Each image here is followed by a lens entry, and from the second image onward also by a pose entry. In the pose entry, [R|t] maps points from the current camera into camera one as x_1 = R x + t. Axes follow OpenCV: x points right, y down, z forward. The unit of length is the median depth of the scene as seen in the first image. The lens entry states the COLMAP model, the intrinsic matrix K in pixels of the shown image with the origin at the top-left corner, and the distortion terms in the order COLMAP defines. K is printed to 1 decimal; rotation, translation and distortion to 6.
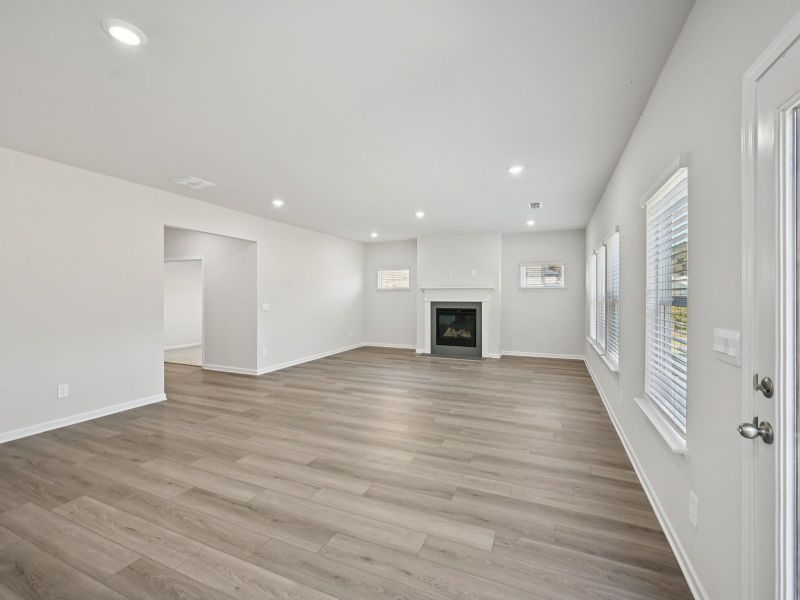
lens RADIAL K [[350.8, 0, 401.5], [0, 350.8, 296.2], [0, 0, 1]] dist [-0.001552, -0.000727]
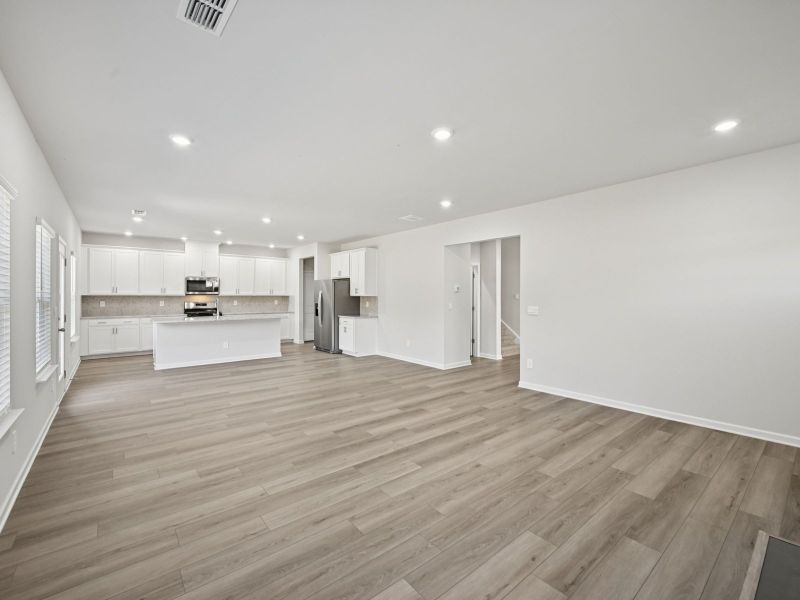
lens RADIAL K [[350.8, 0, 401.5], [0, 350.8, 296.2], [0, 0, 1]] dist [-0.001552, -0.000727]
pose [[-0.457069, -0.000290, -0.889431, 0.773728], [-0.003066, 0.999995, 0.001250, -0.002766], [0.889426, 0.003299, -0.457068, 1.742170]]
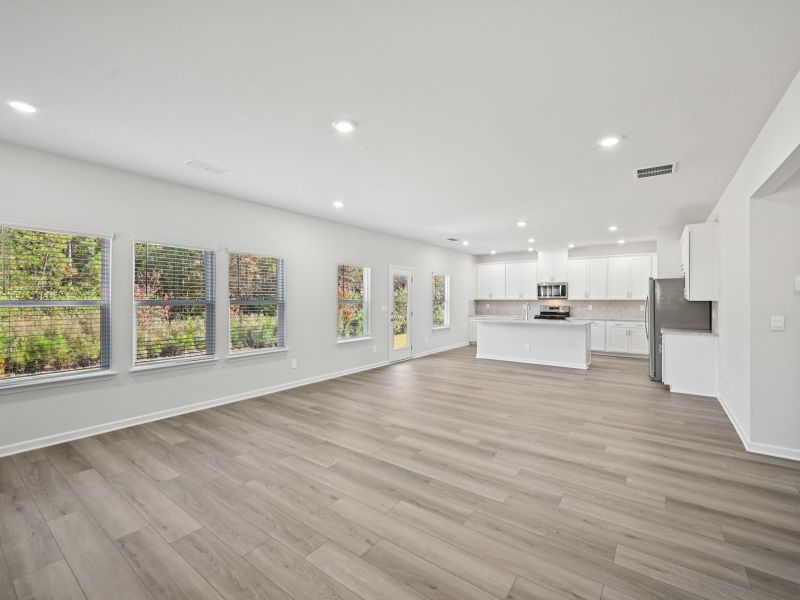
lens RADIAL K [[350.8, 0, 401.5], [0, 350.8, 296.2], [0, 0, 1]] dist [-0.001552, -0.000727]
pose [[-0.975698, -0.000042, 0.219120, -0.184476], [-0.001784, 0.999968, -0.007753, -0.004560], [-0.219113, -0.007955, -0.975667, 2.130180]]
